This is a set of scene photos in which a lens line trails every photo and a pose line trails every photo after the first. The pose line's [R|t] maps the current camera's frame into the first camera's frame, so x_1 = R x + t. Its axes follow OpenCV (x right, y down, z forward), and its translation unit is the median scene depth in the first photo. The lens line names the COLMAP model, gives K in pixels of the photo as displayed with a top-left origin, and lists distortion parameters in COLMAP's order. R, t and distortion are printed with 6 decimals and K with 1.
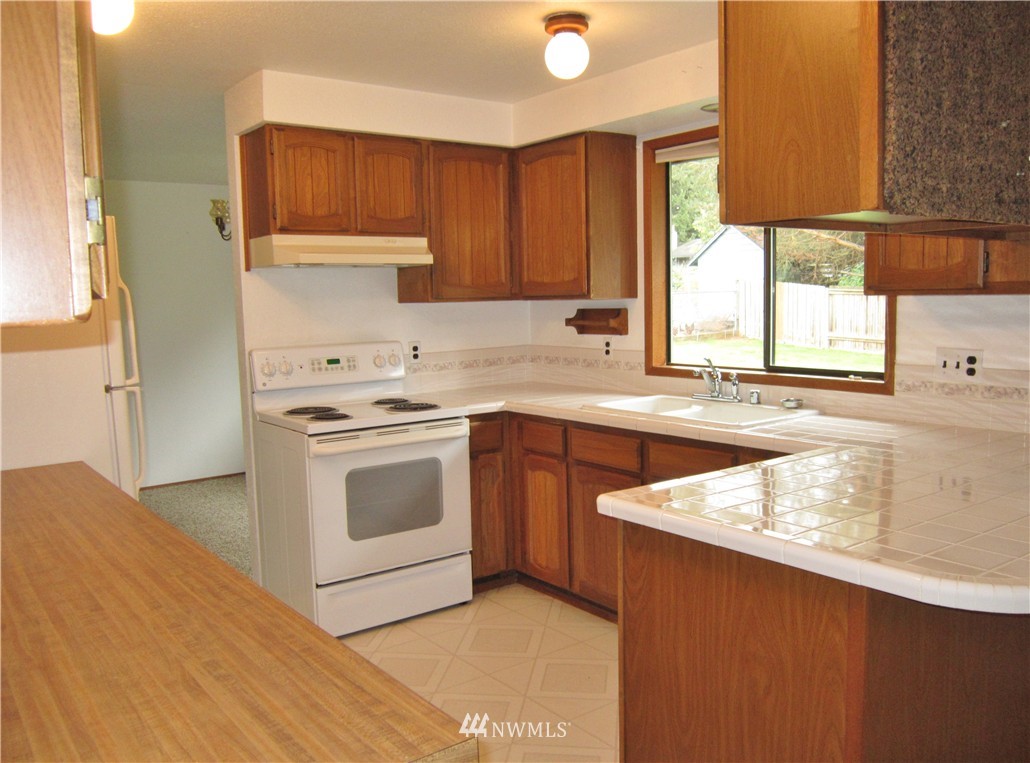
lens RADIAL K [[877.9, 0, 515.0], [0, 877.9, 381.5], [0, 0, 1]] dist [-0.011696, -0.012316]
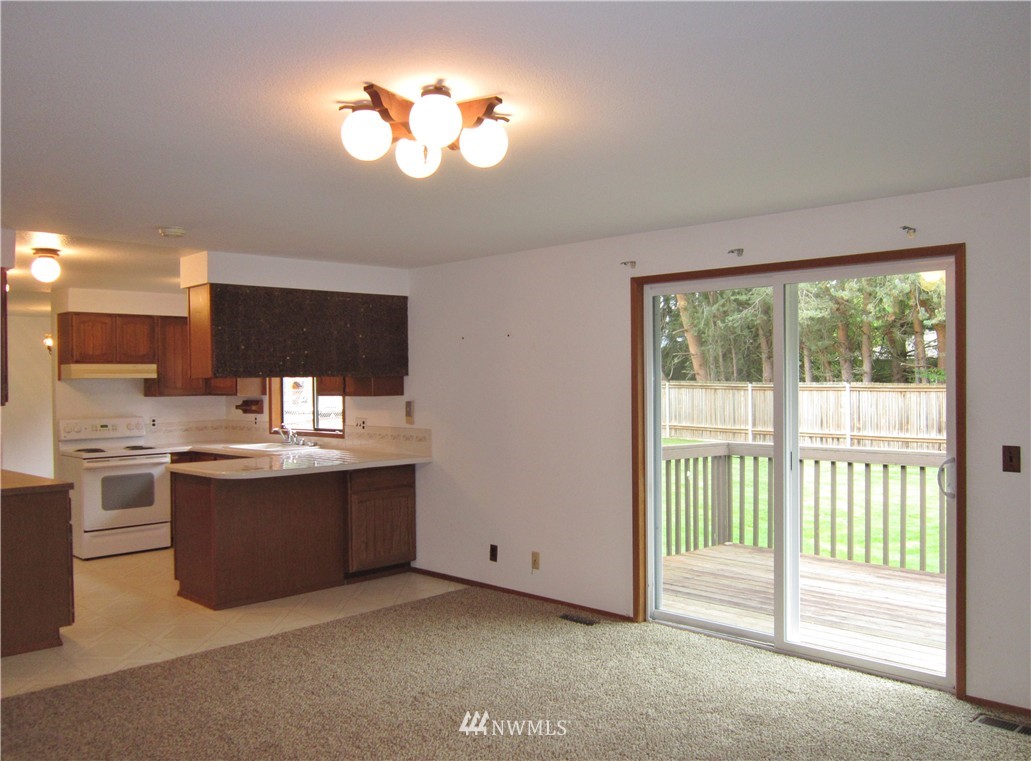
lens RADIAL K [[878.8, 0, 515.5], [0, 878.8, 380.5], [0, 0, 1]] dist [-0.011696, -0.012316]
pose [[0.989566, 0.010291, 0.143715, 0.439634], [0.004208, 0.994956, -0.100223, 0.078486], [-0.144021, 0.099782, 0.984531, -1.119723]]
